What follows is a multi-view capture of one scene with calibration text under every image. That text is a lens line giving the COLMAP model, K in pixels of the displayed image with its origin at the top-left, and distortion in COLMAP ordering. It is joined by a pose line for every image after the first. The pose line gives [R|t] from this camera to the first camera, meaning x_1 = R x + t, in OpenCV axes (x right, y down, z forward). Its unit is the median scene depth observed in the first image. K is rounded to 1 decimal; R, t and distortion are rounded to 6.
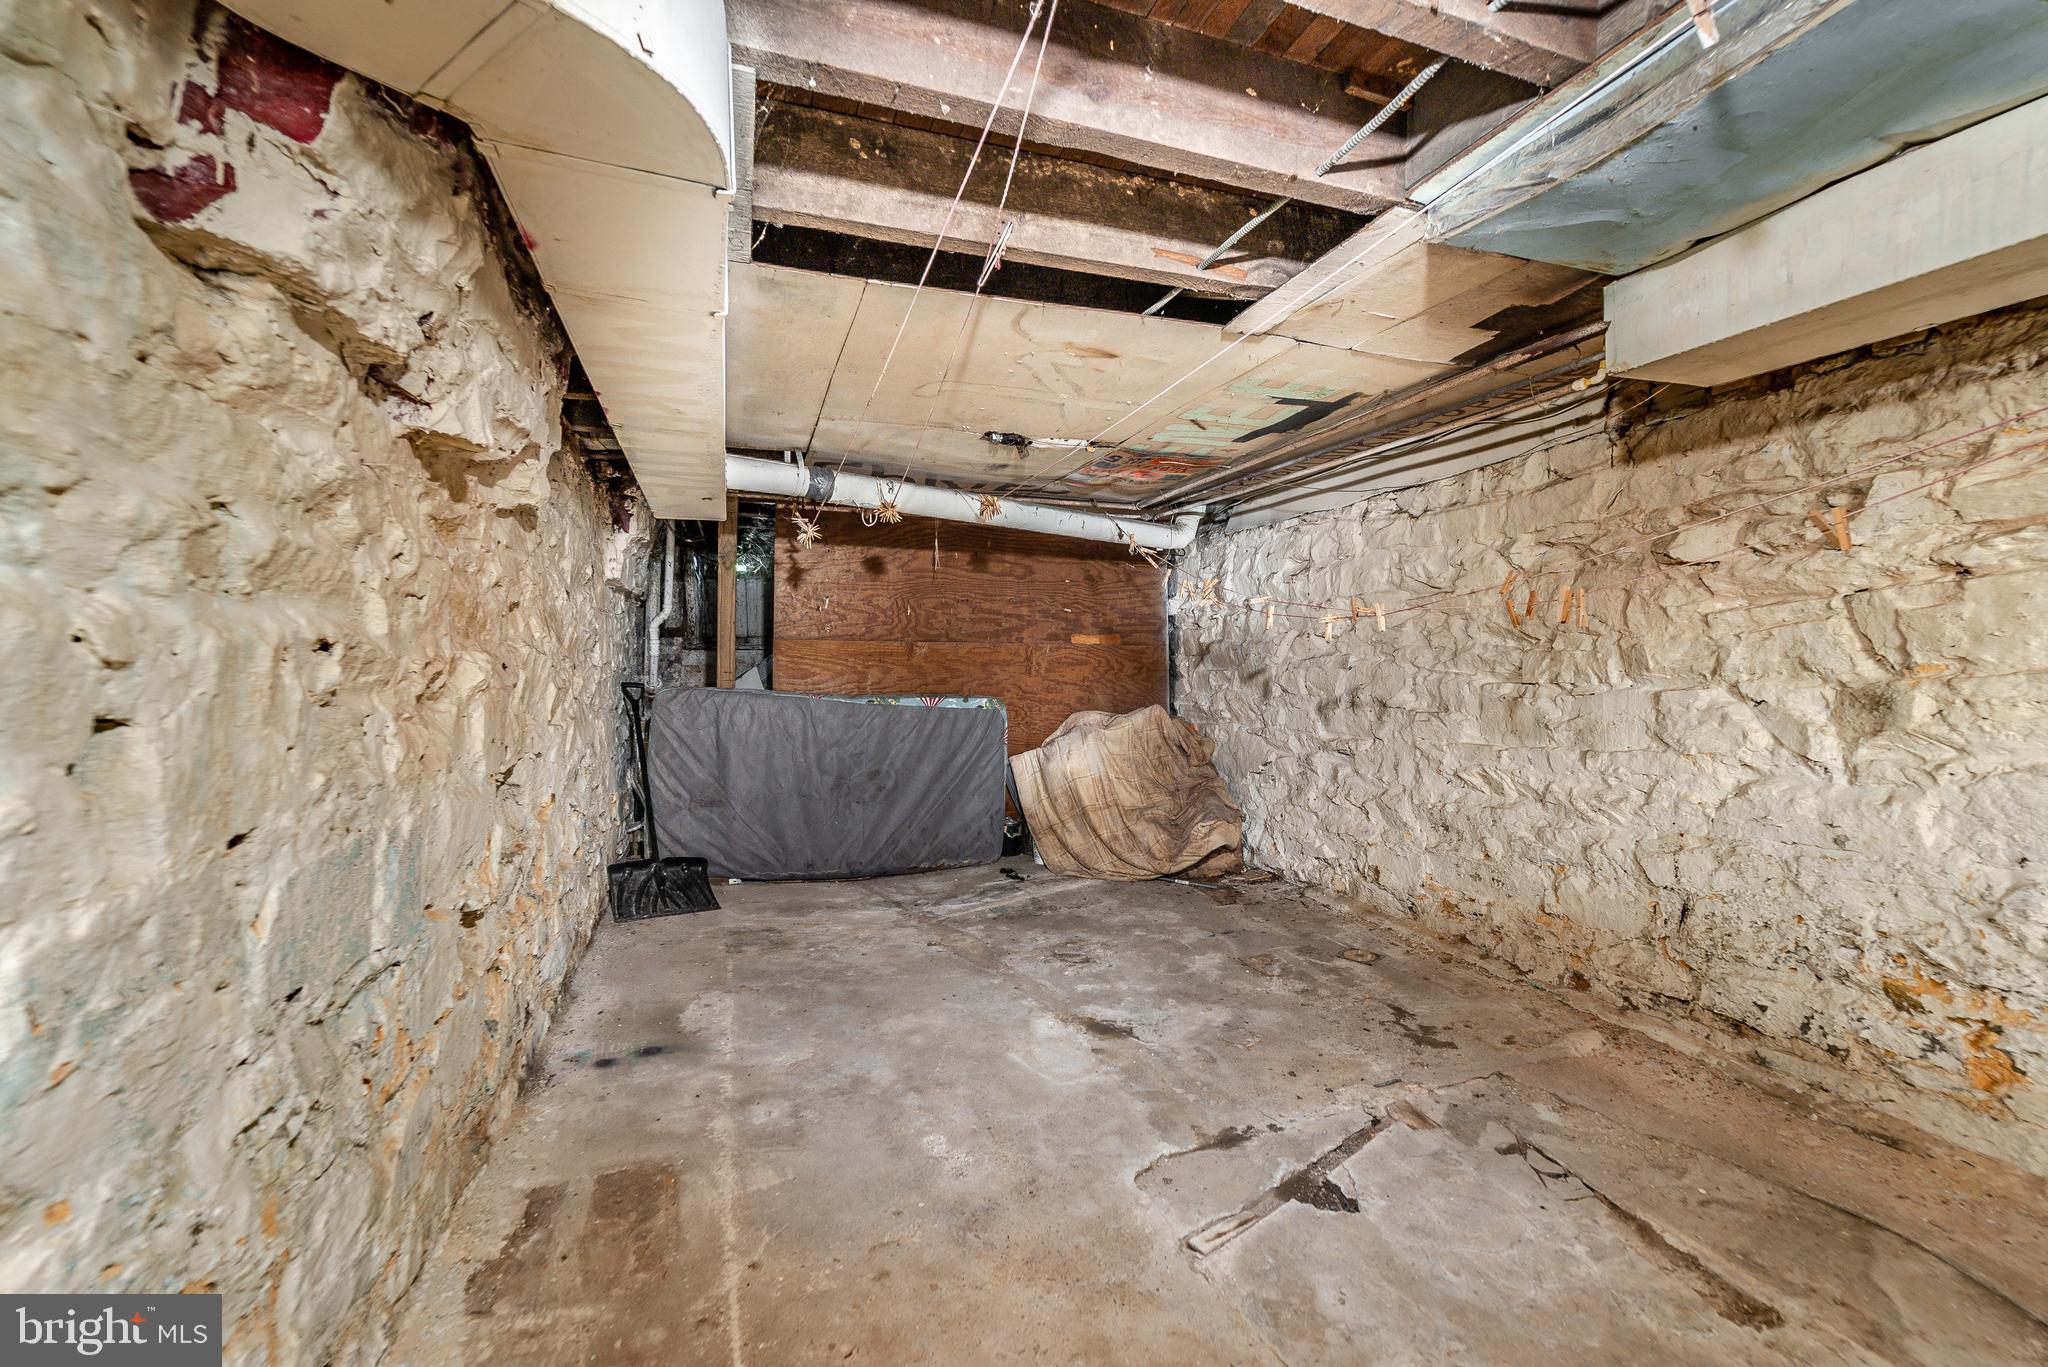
lens RADIAL K [[826.8, 0, 1026.1], [0, 826.8, 673.6], [0, 0, 1]] dist [0.002510, -0.002486]
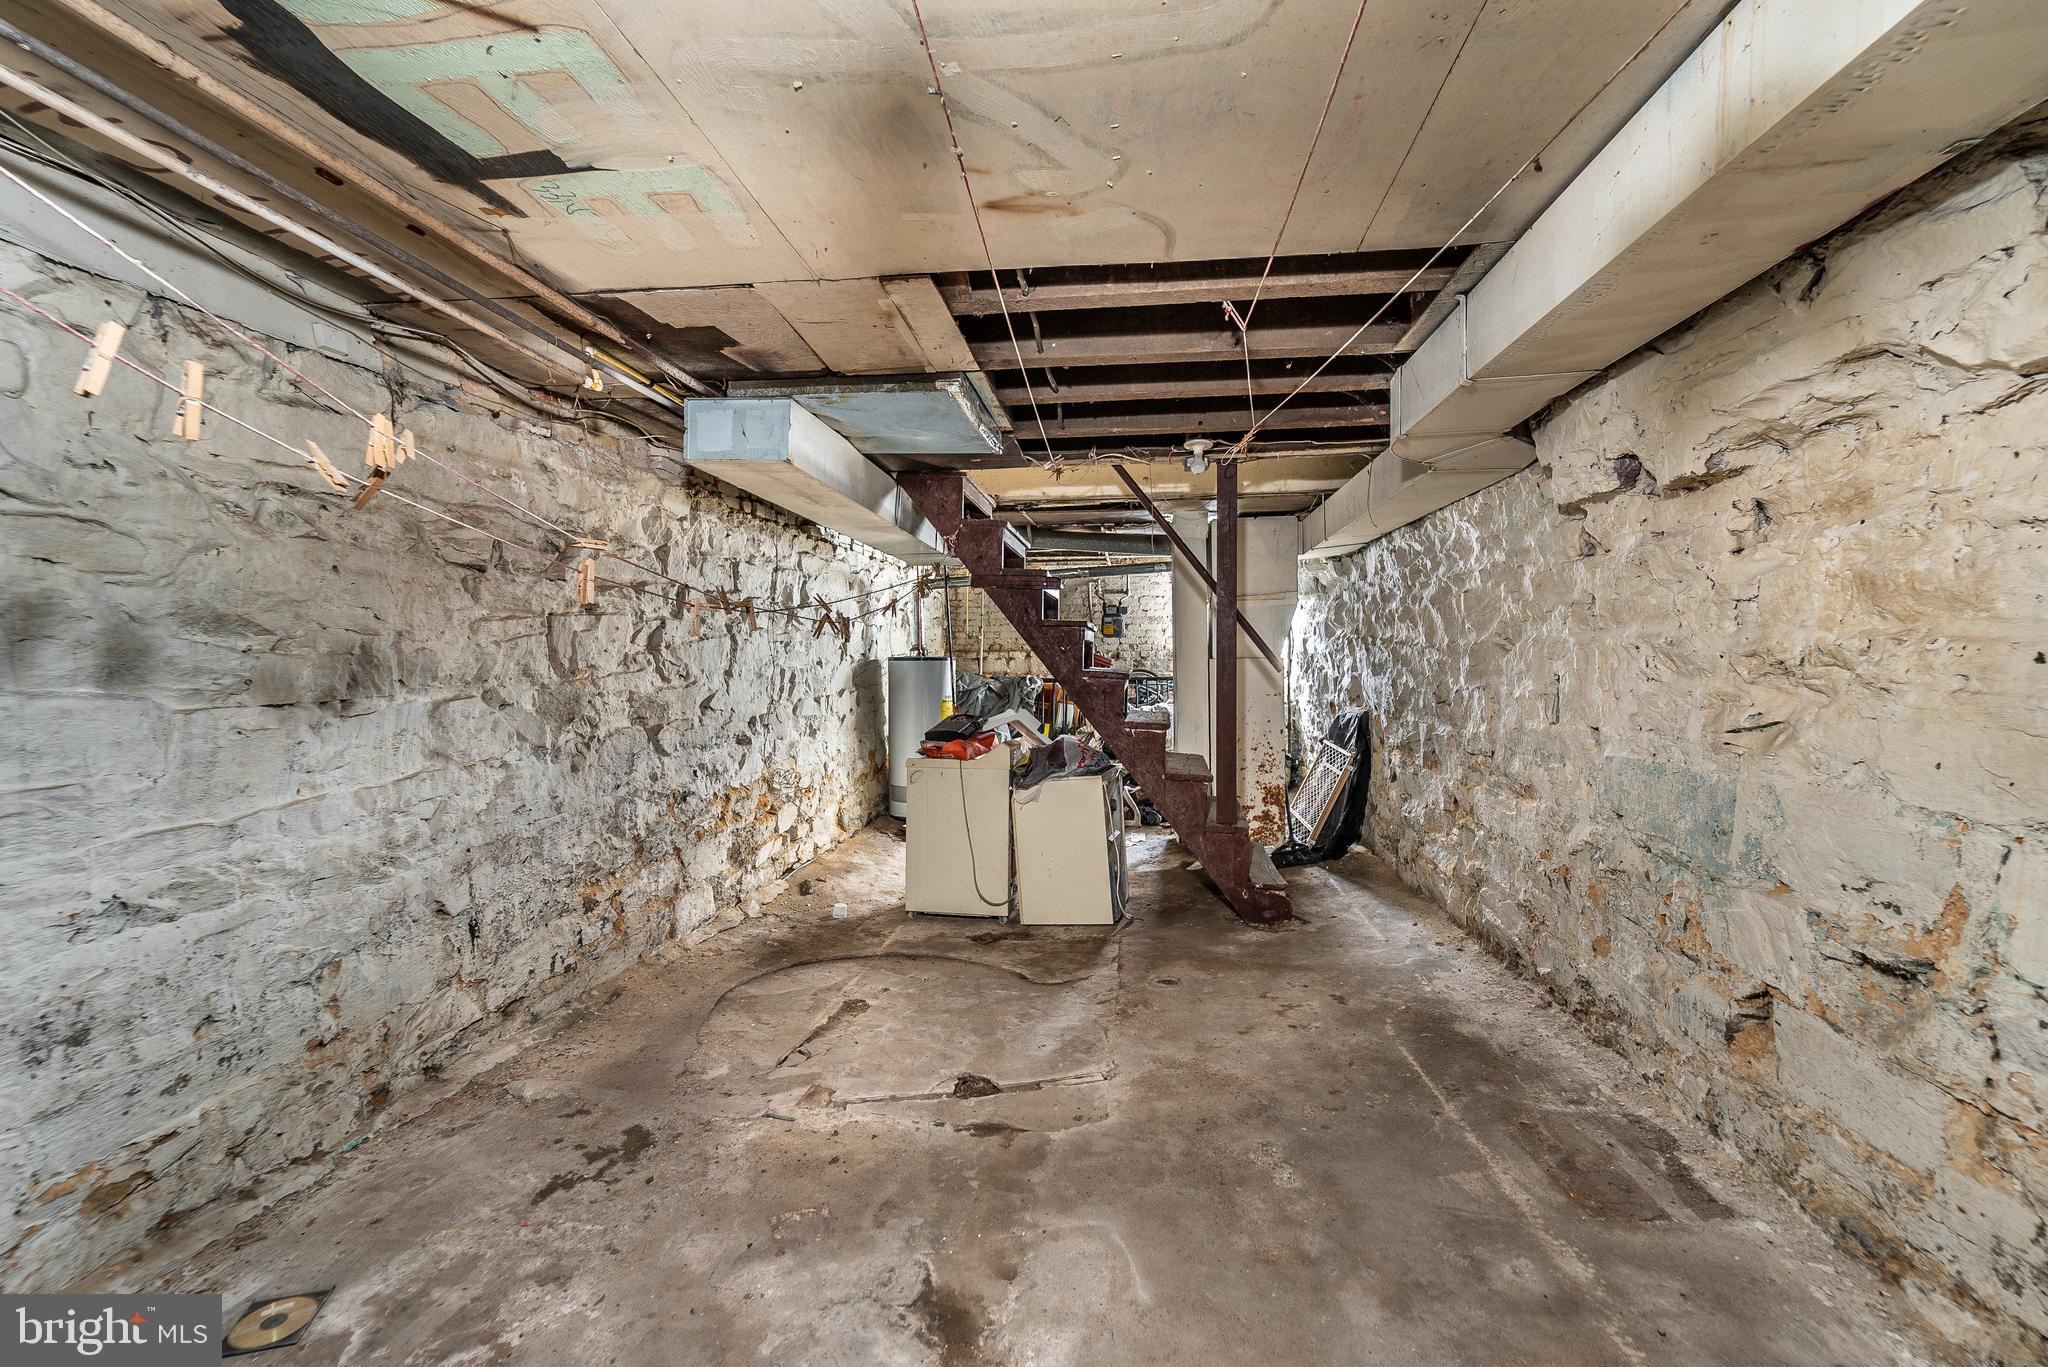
lens RADIAL K [[826.8, 0, 1032.5], [0, 826.8, 678.9], [0, 0, 1]] dist [0.002510, -0.002486]
pose [[-0.894254, 0.001024, 0.447559, -0.241251], [0.015971, 0.999434, 0.029624, -0.022913], [-0.447275, 0.033639, -0.893764, 1.727687]]
